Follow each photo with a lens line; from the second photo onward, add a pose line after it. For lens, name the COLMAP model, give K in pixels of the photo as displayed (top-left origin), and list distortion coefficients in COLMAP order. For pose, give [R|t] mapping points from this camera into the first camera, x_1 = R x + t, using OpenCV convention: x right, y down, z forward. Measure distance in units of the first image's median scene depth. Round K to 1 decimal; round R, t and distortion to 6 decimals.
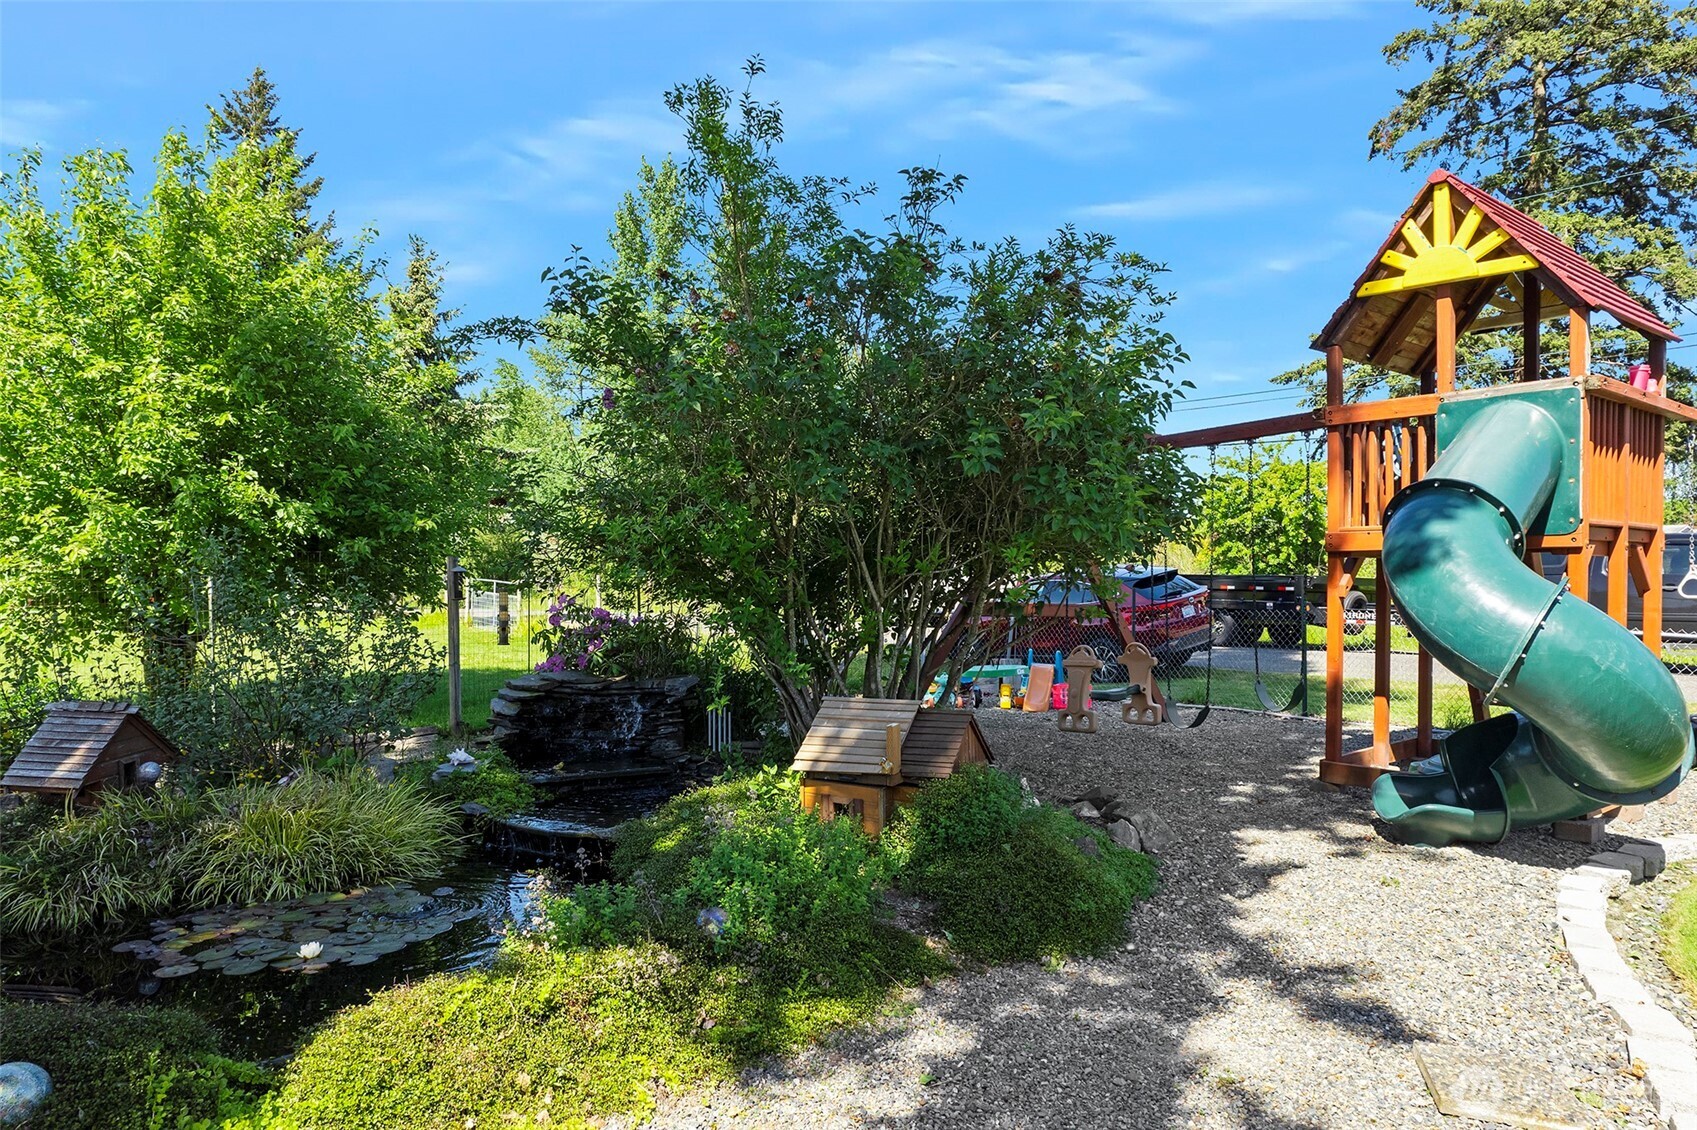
lens RADIAL K [[1099.3, 0, 854.1], [0, 1099.3, 574.7], [0, 0, 1]] dist [-0.069470, 0.054043]
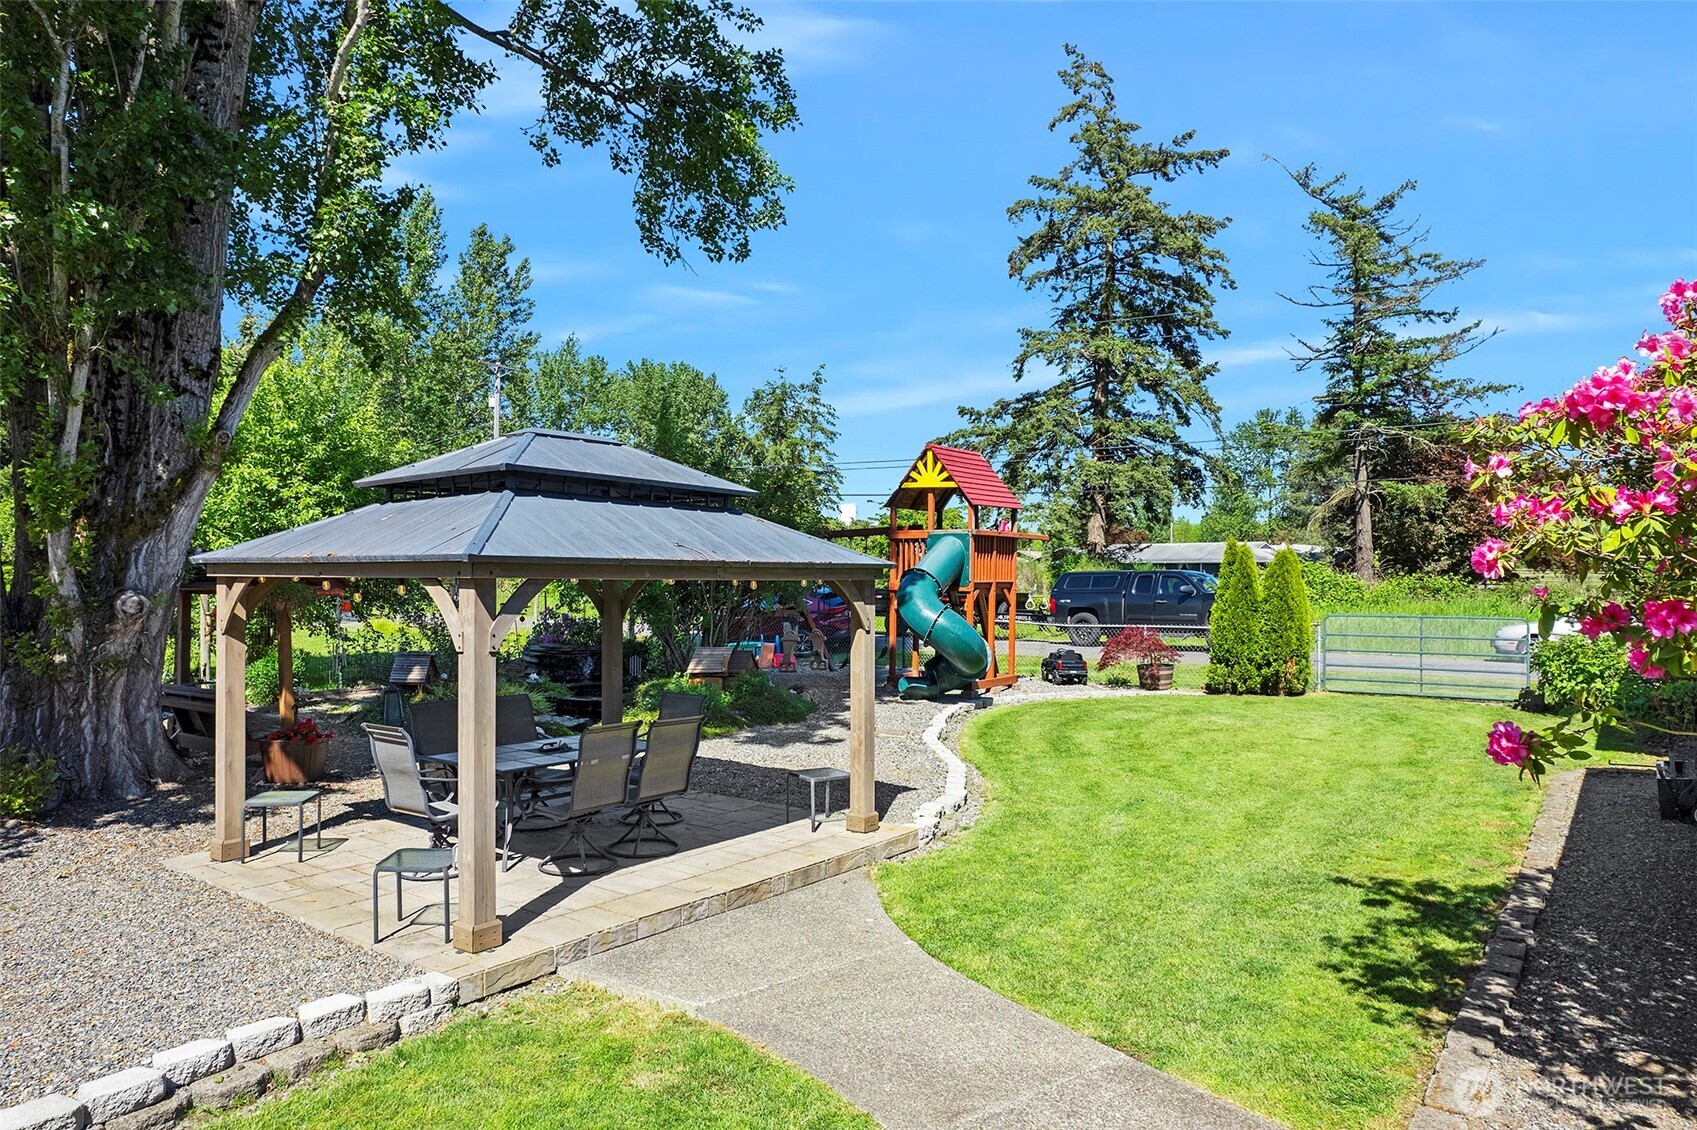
lens RADIAL K [[1099.3, 0, 854.1], [0, 1099.3, 574.7], [0, 0, 1]] dist [-0.069470, 0.054043]
pose [[0.965134, 0.007723, 0.261644, -0.308186], [-0.007550, 0.999970, -0.001666, -0.054853], [-0.261649, -0.000368, 0.965163, -1.454172]]
